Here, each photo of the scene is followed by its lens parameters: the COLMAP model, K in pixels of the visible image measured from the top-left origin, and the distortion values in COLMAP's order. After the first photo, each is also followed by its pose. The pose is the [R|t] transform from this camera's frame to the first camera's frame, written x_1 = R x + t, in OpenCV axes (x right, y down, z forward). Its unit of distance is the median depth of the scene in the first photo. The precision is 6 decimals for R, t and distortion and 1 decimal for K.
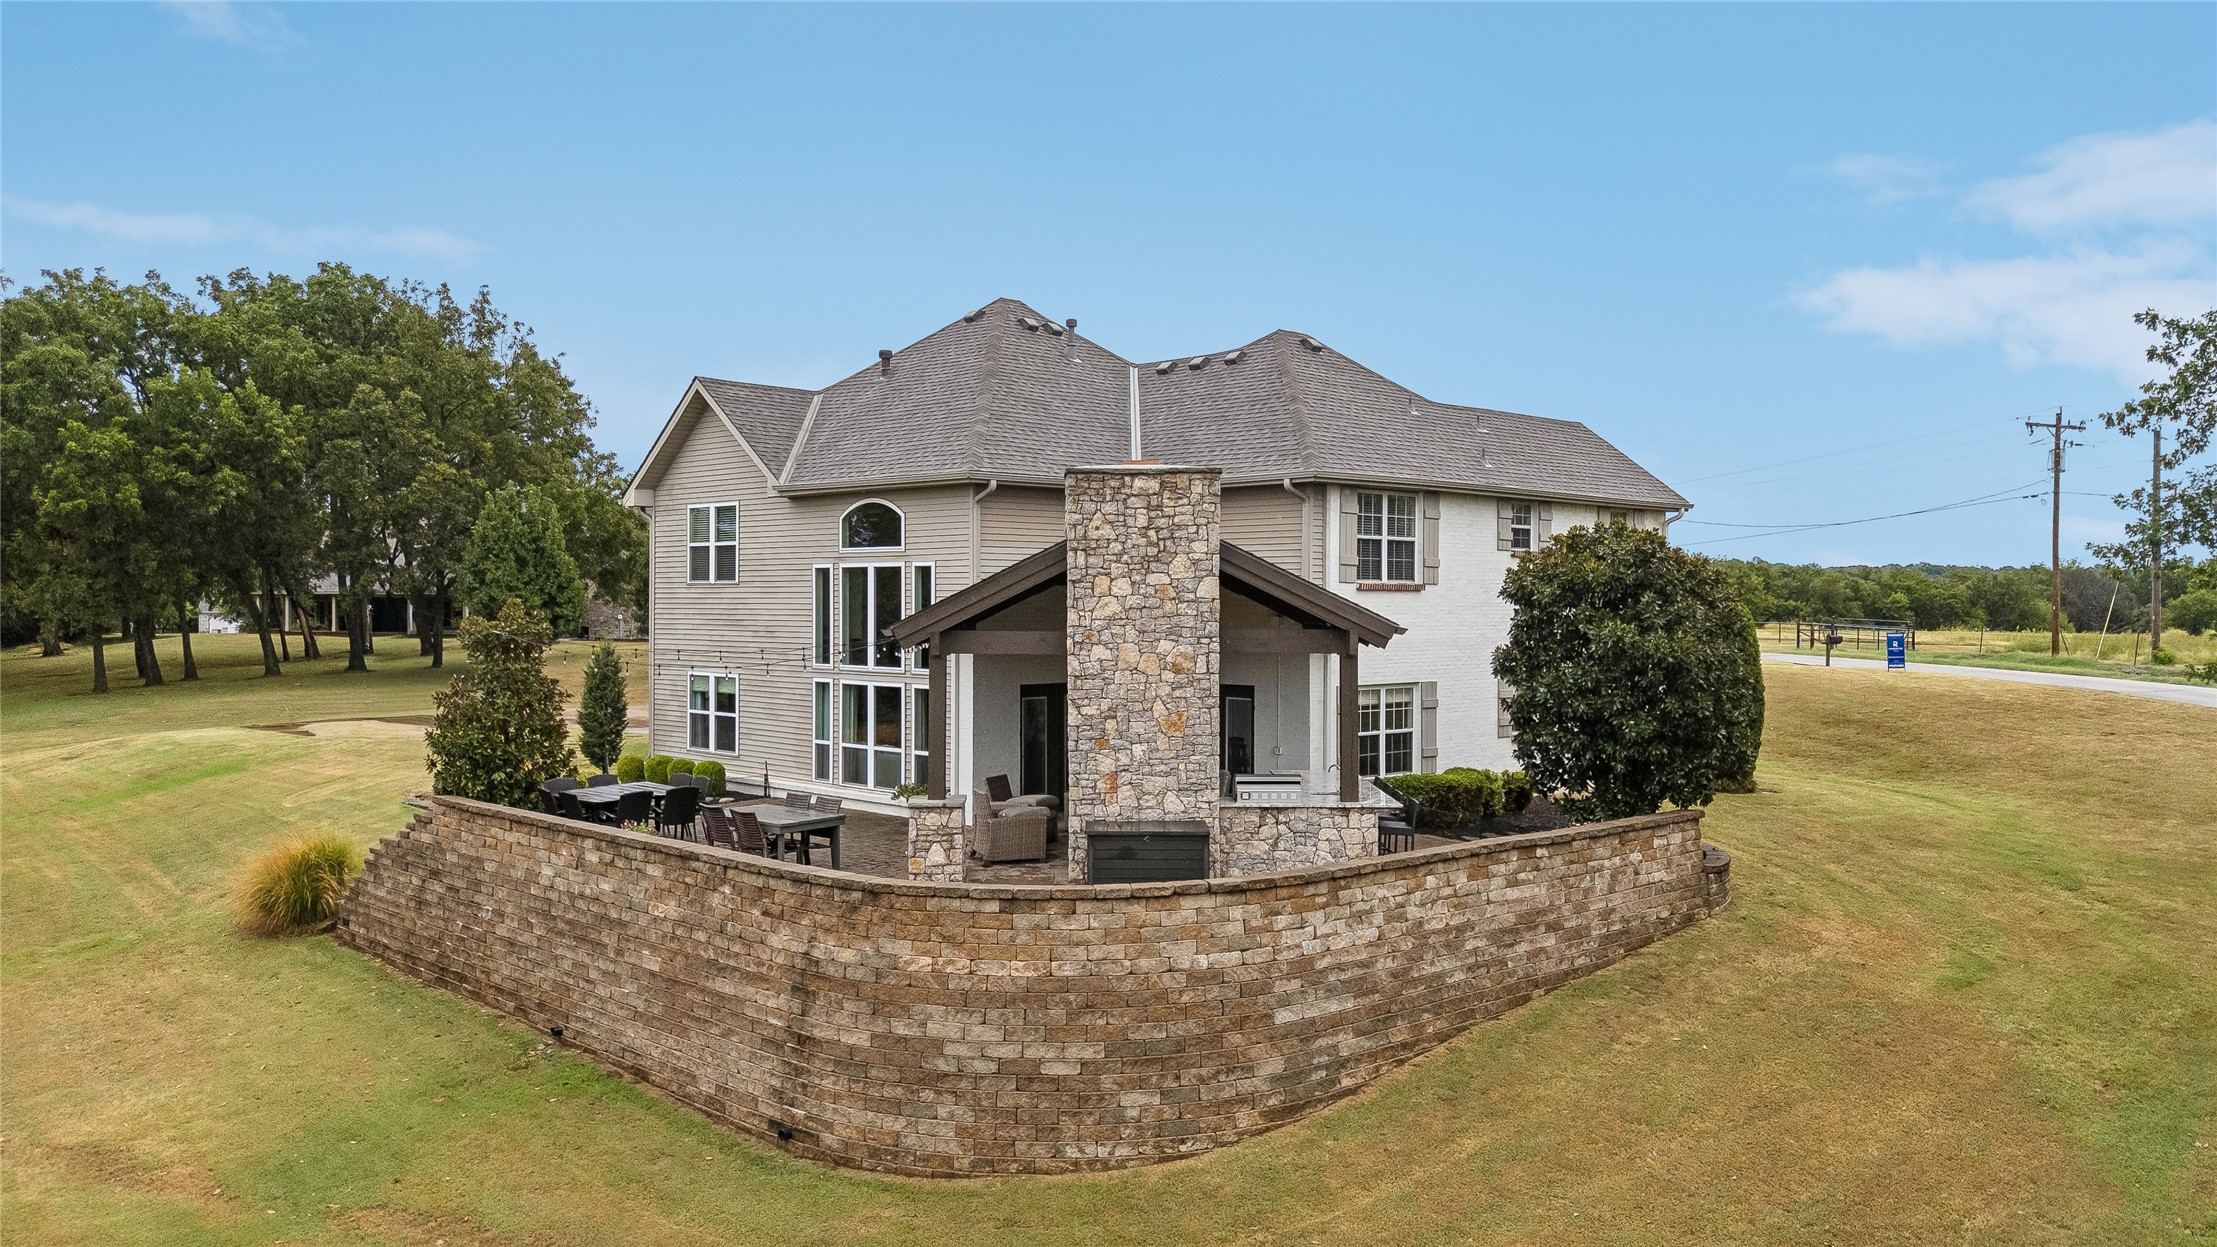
lens RADIAL K [[1628.1, 0, 1107.7], [0, 1628.1, 613.6], [0, 0, 1]] dist [0.069970, -0.062231]
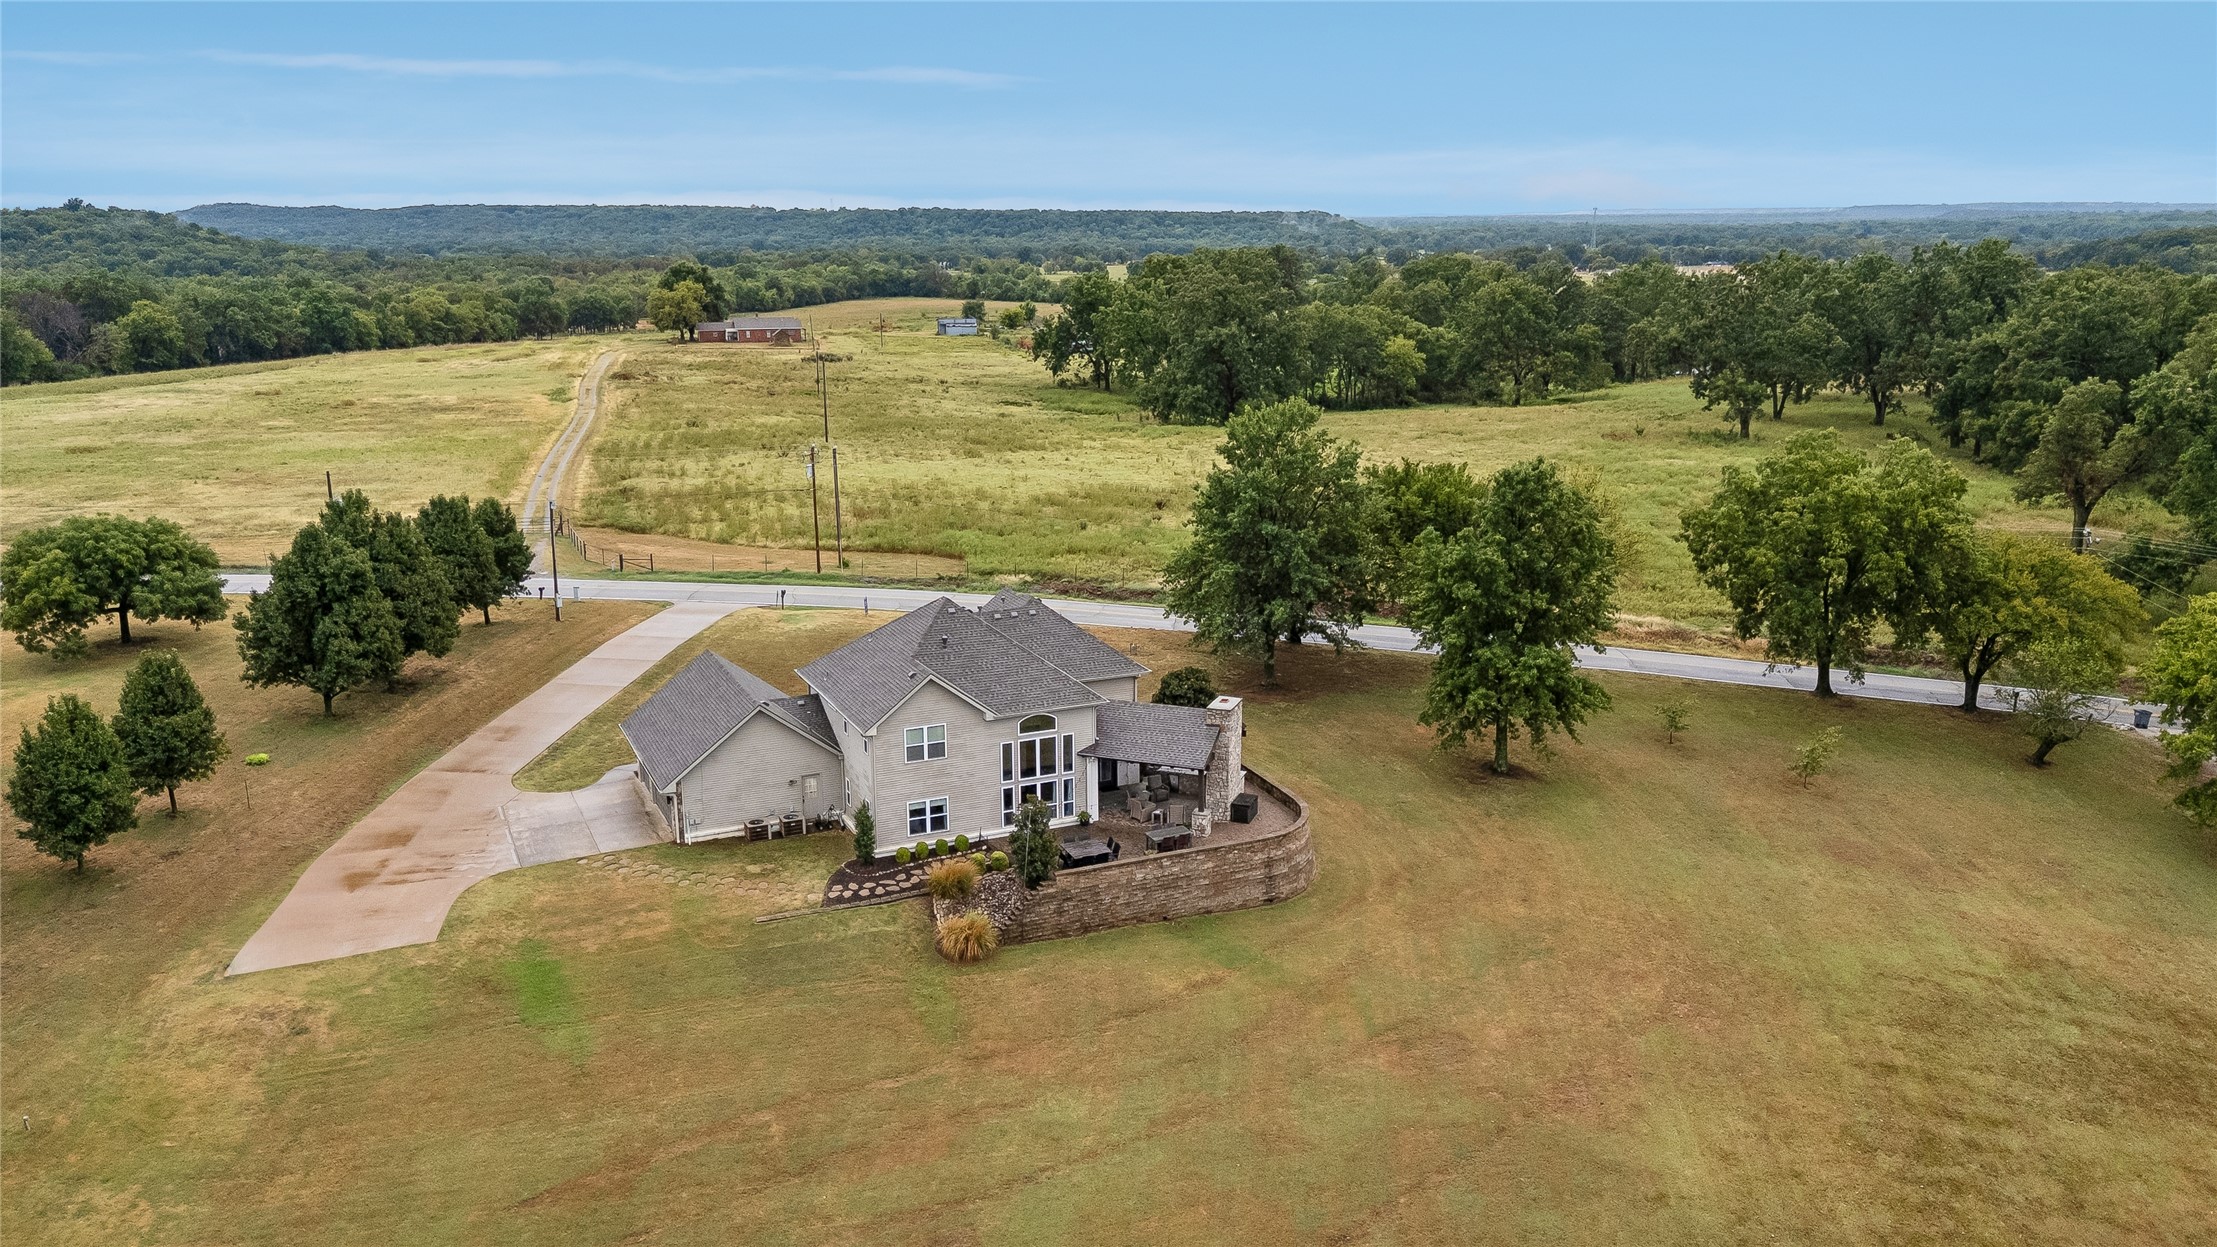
lens RADIAL K [[1650.5, 0, 1129.7], [0, 1650.5, 618.4], [0, 0, 1]] dist [0.115940, -0.148684]
pose [[0.338262, -0.219210, 0.915164, -3.695702], [0.010164, 0.973285, 0.229375, -1.227488], [-0.940997, -0.068287, 0.331453, 0.032858]]
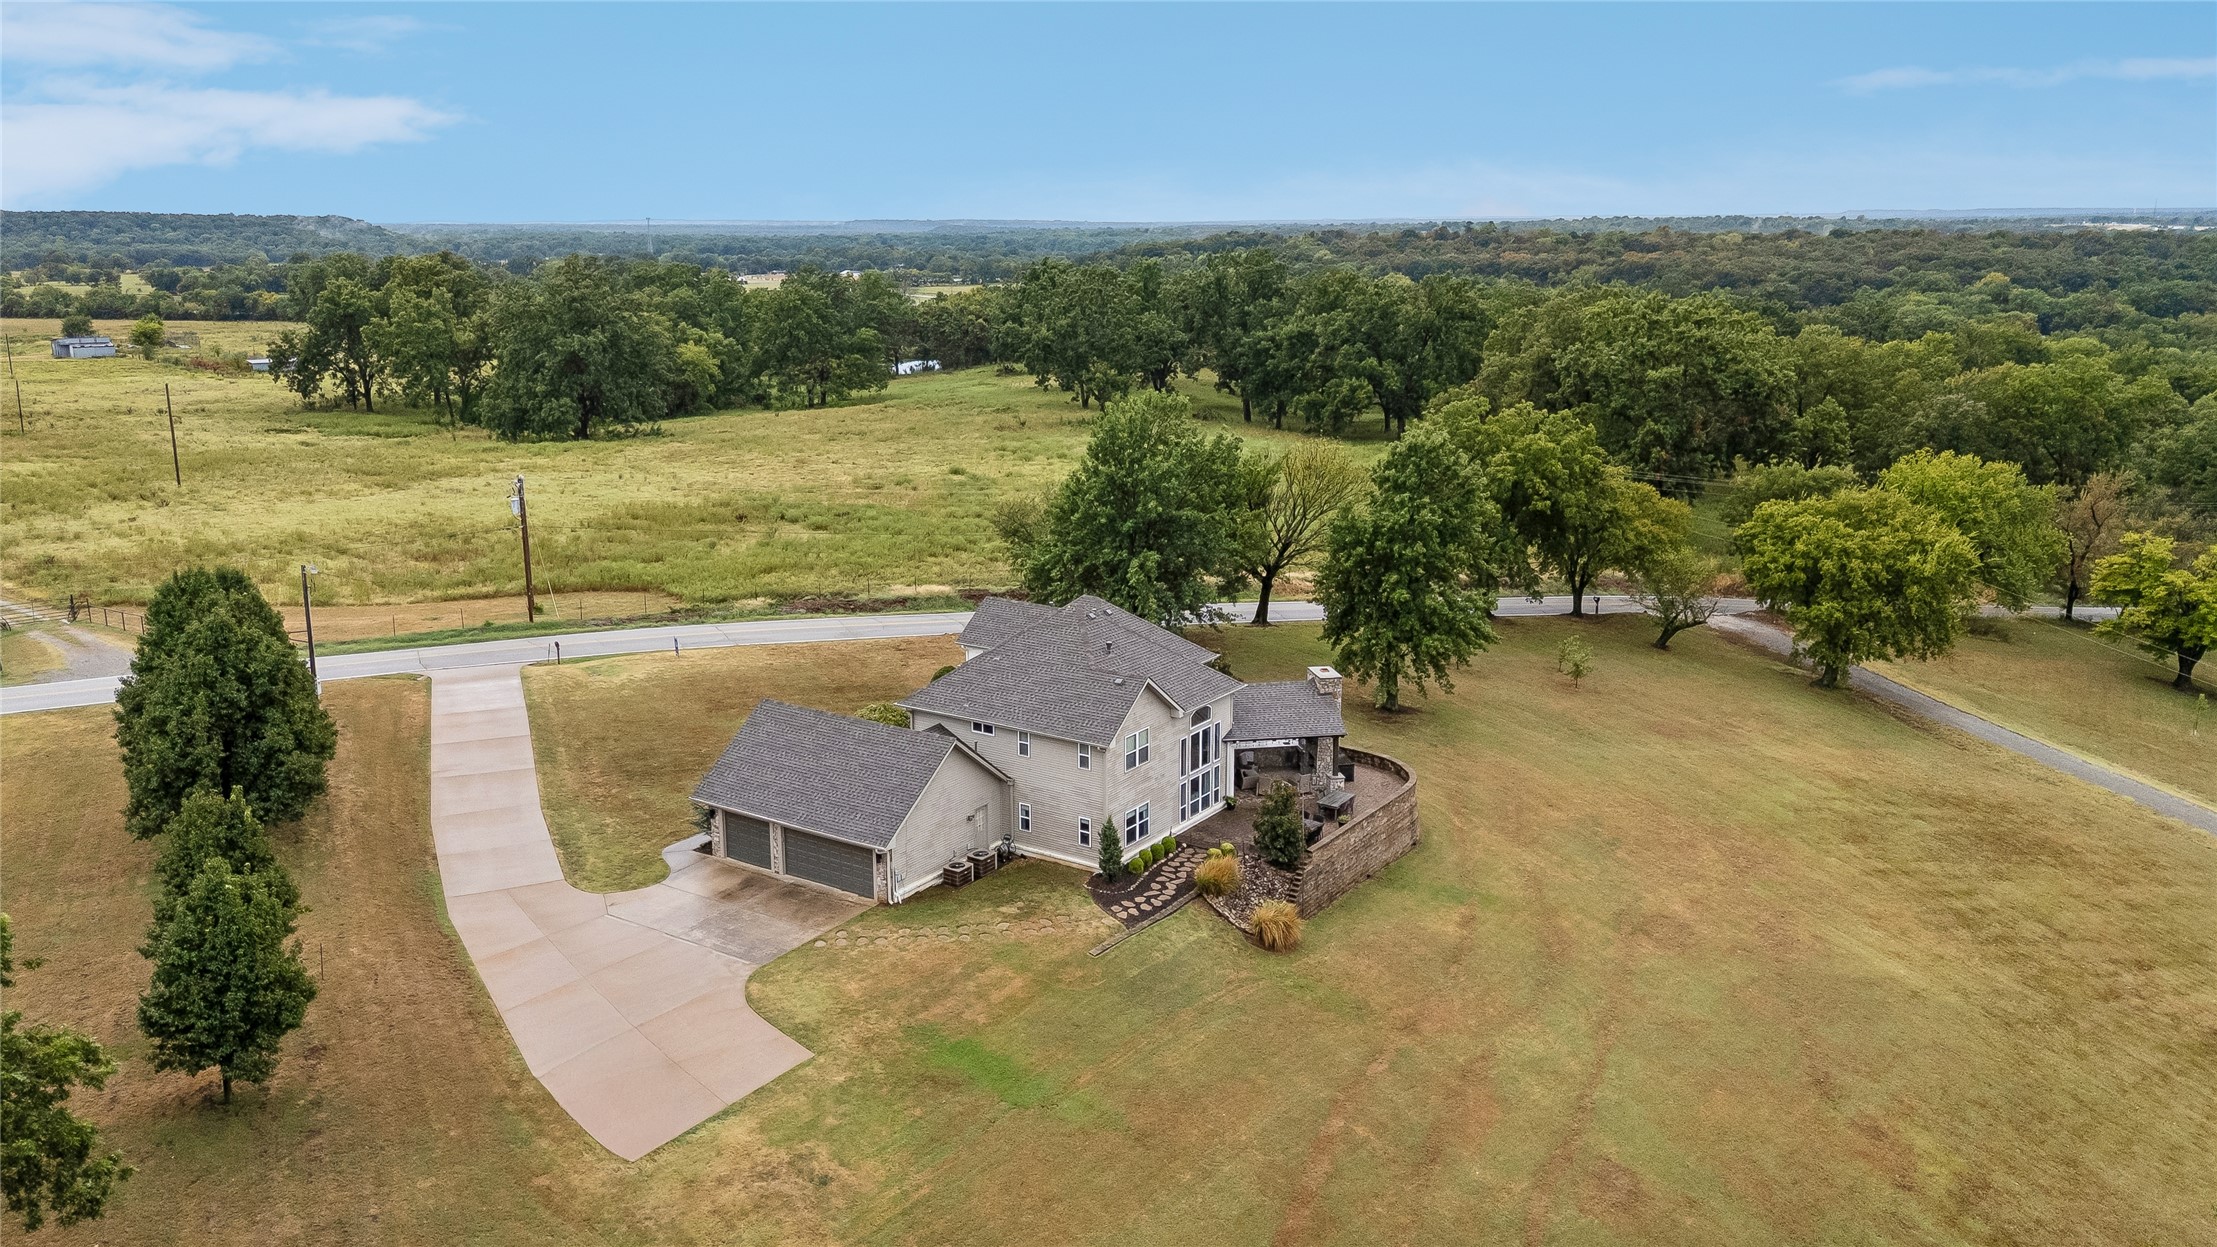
lens RADIAL K [[1621.3, 0, 1108.5], [0, 1621.3, 623.5], [0, 0, 1]] dist [0.120727, -0.145408]
pose [[-0.189817, -0.229856, 0.954534, -3.853837], [0.010519, 0.971678, 0.236076, -1.220607], [-0.981763, 0.054852, -0.182024, 2.444304]]
